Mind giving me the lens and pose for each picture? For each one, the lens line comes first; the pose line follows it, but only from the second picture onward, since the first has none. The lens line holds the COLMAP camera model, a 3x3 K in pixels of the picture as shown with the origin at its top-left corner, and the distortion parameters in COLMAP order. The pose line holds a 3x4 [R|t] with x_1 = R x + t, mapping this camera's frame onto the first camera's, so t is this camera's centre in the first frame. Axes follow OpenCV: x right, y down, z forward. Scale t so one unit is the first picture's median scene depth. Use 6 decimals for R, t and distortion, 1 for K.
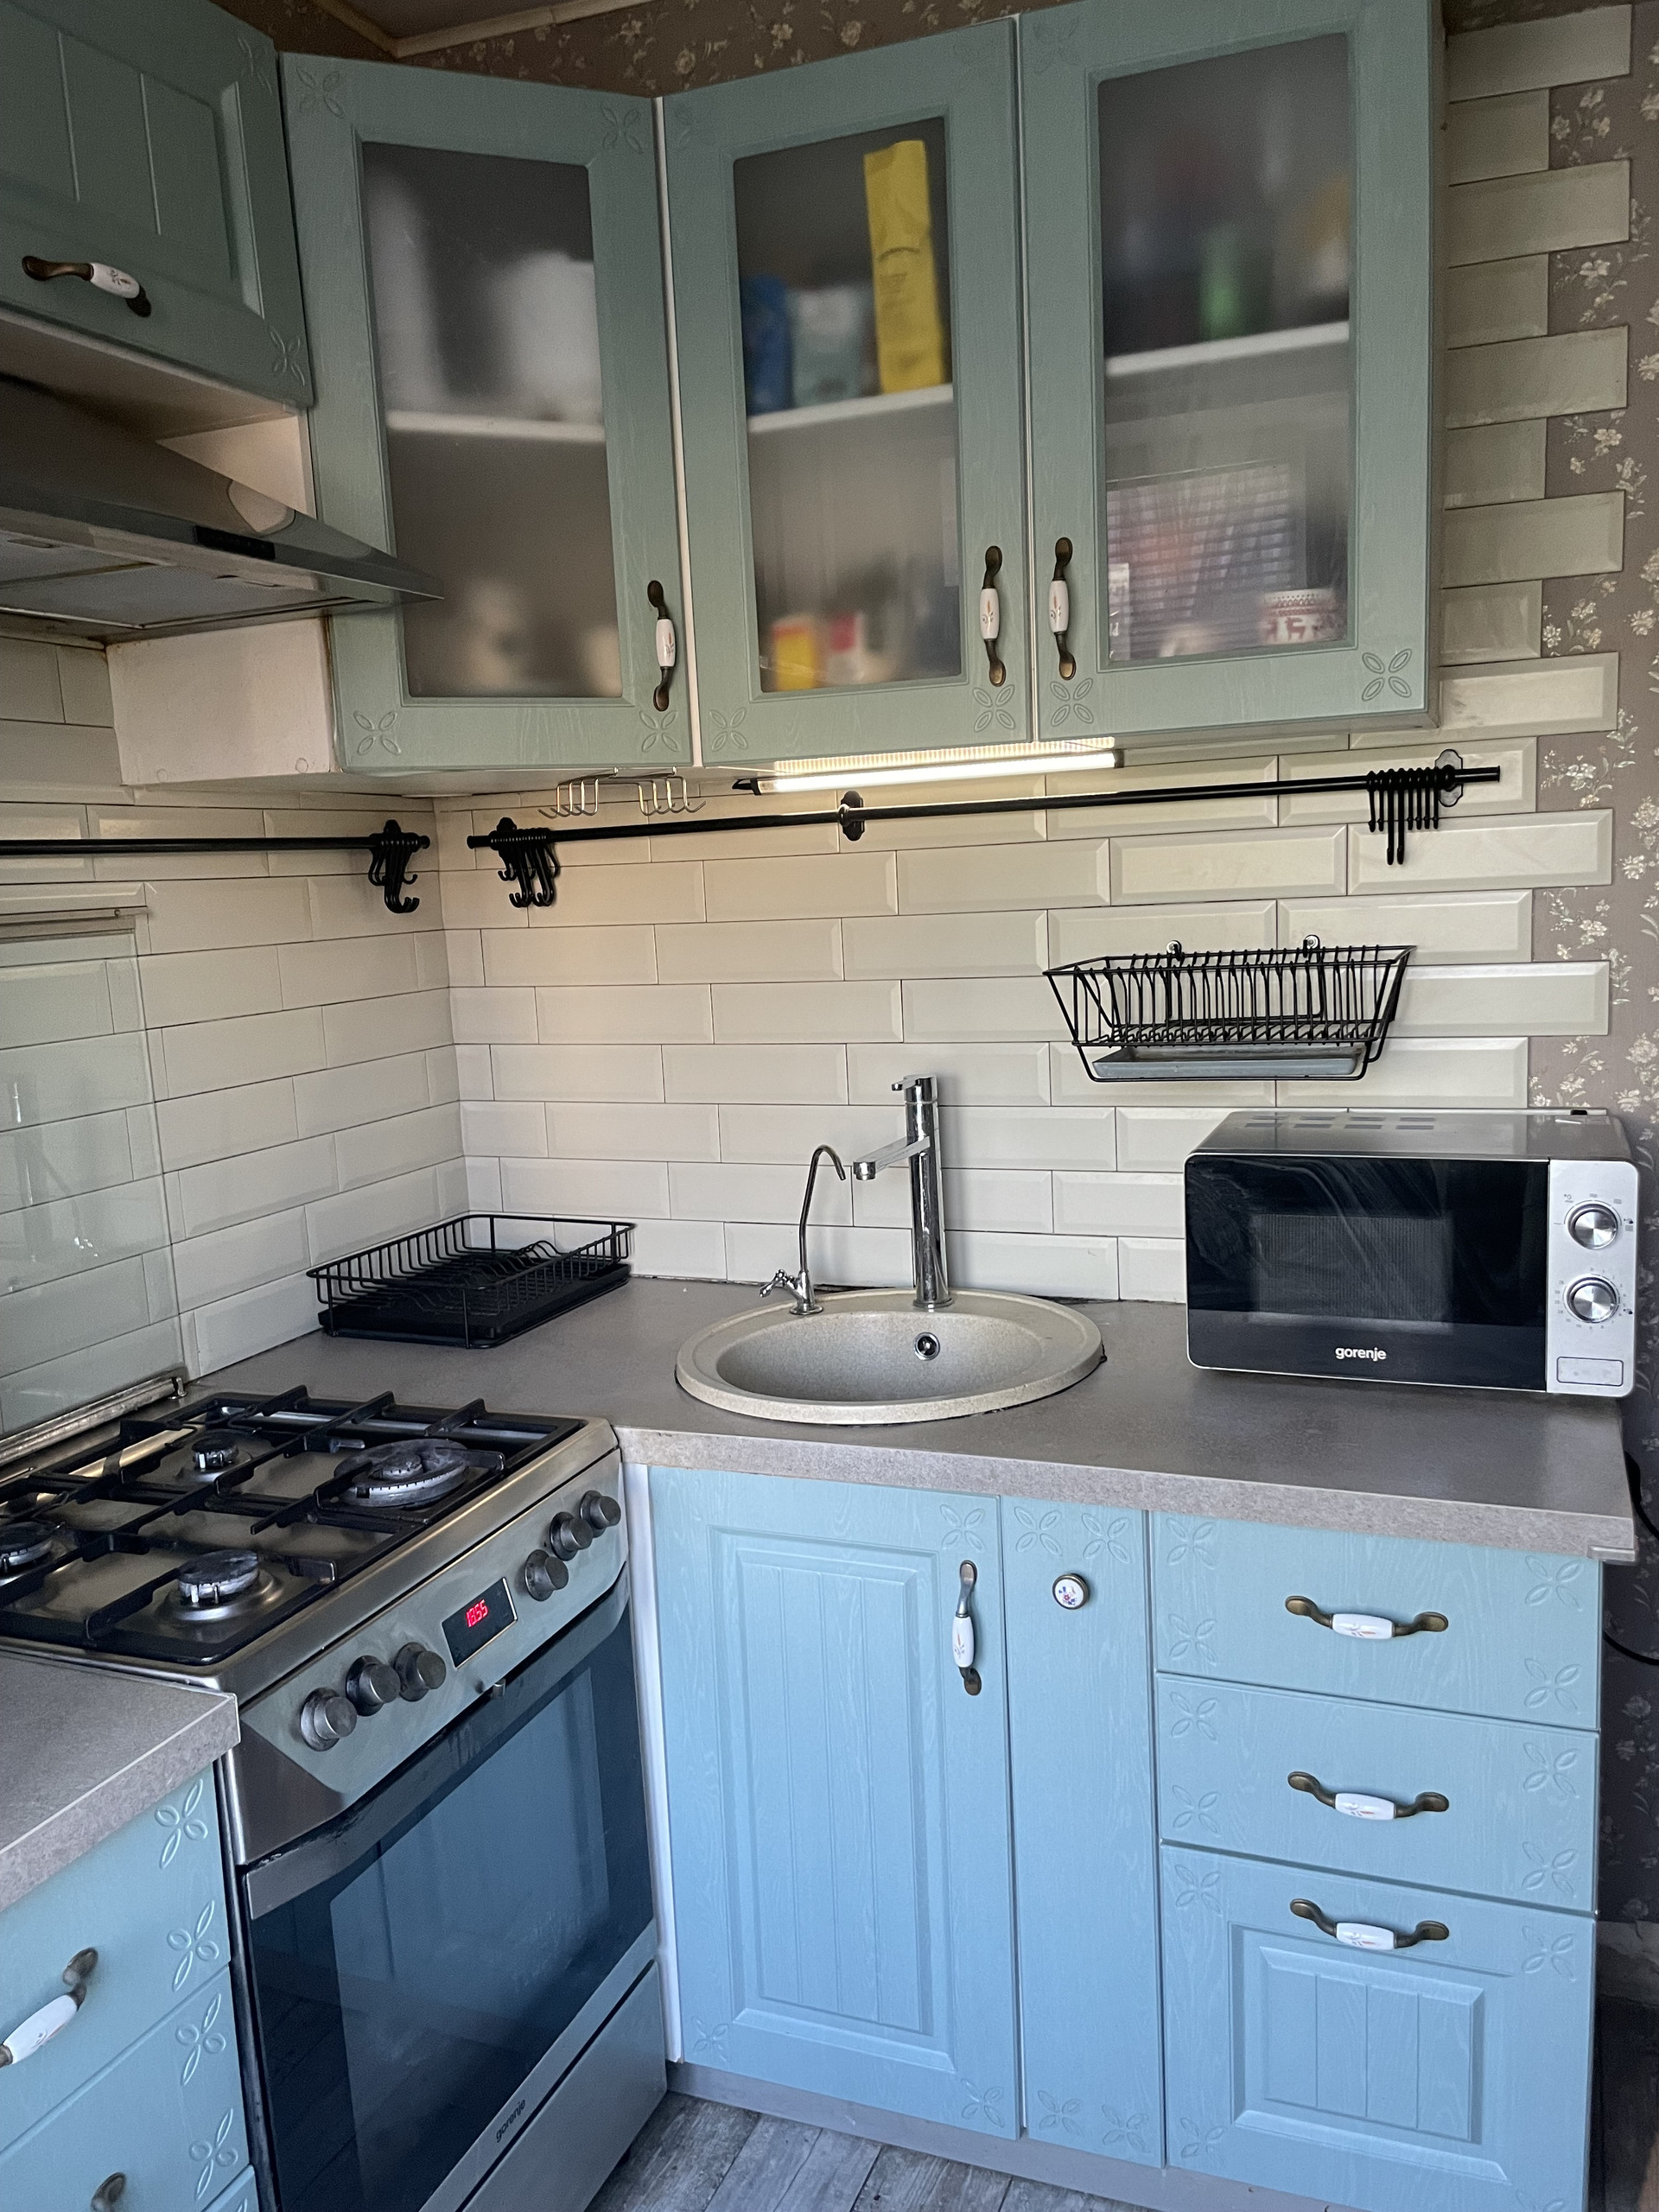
lens RADIAL K [[1665.7, 0, 827.6], [0, 1665.7, 1118.3], [0, 0, 1]] dist [0.086265, -0.128145]
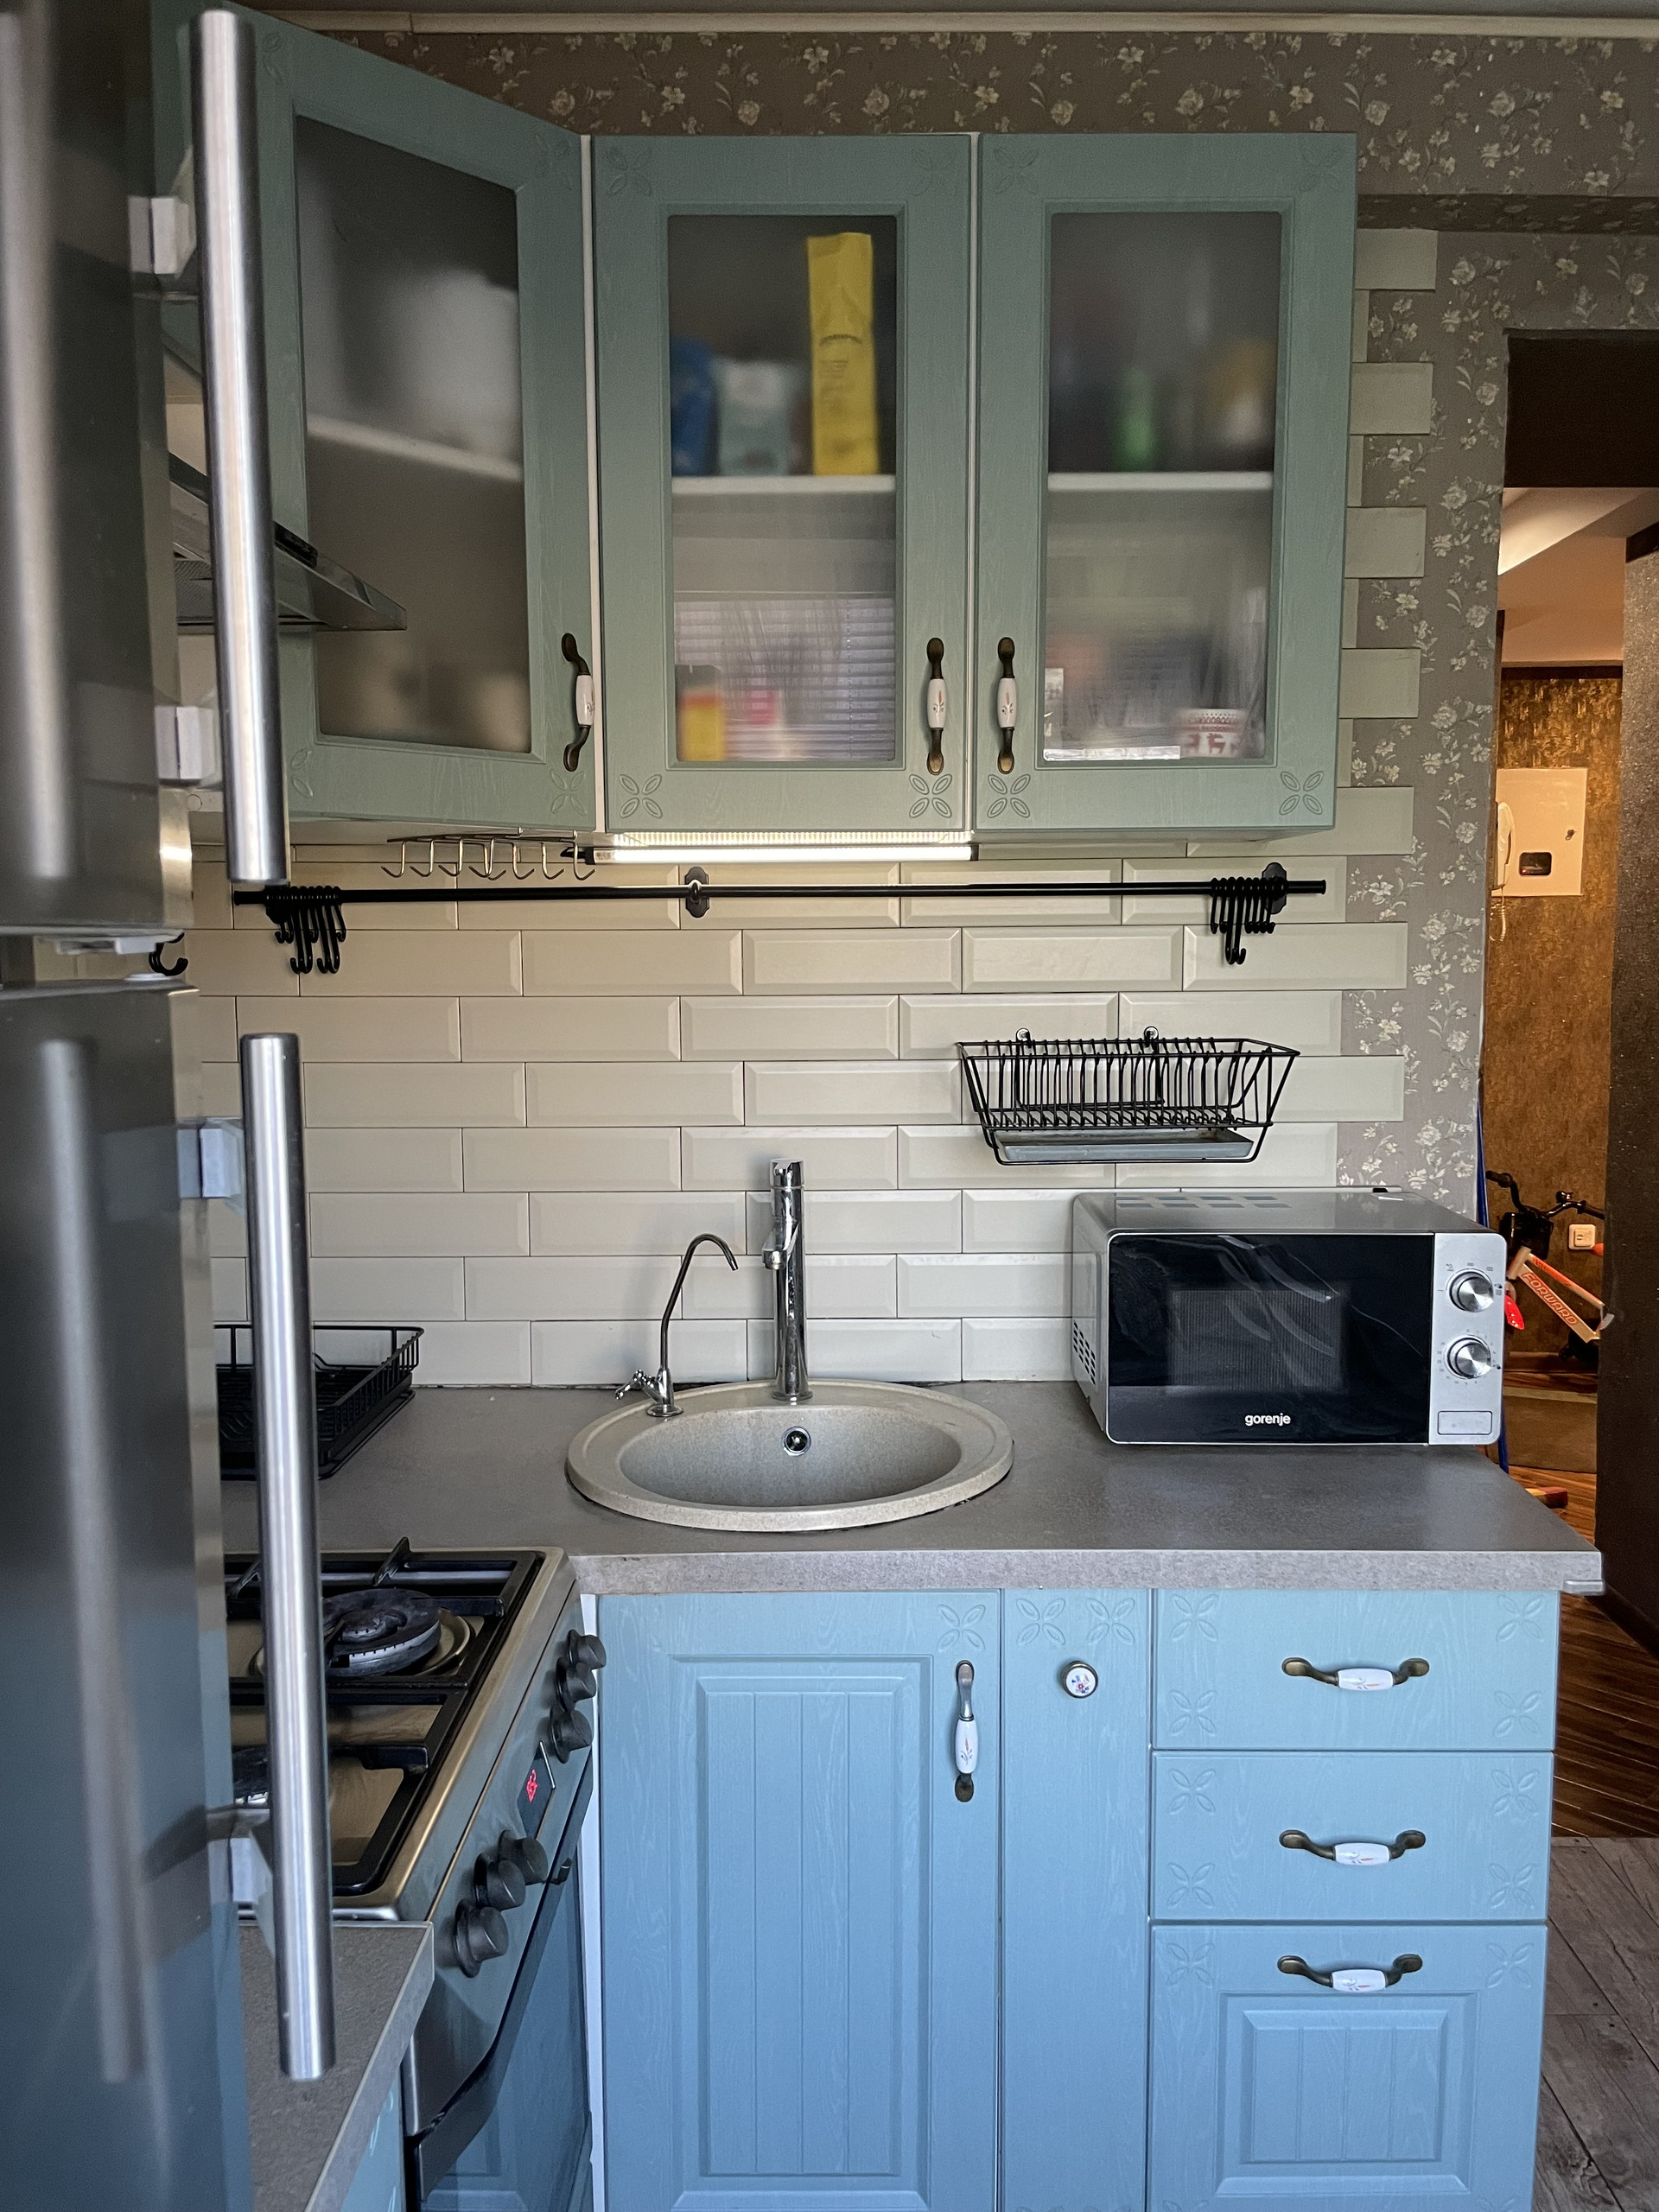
lens RADIAL K [[1664.3, 0, 840.0], [0, 1664.3, 1103.4], [0, 0, 1]] dist [0.078642, -0.109571]
pose [[0.931383, 0.005654, 0.363997, -0.312352], [0.015634, 0.998336, -0.055512, -0.005014], [-0.363705, 0.057394, 0.929744, 0.096370]]
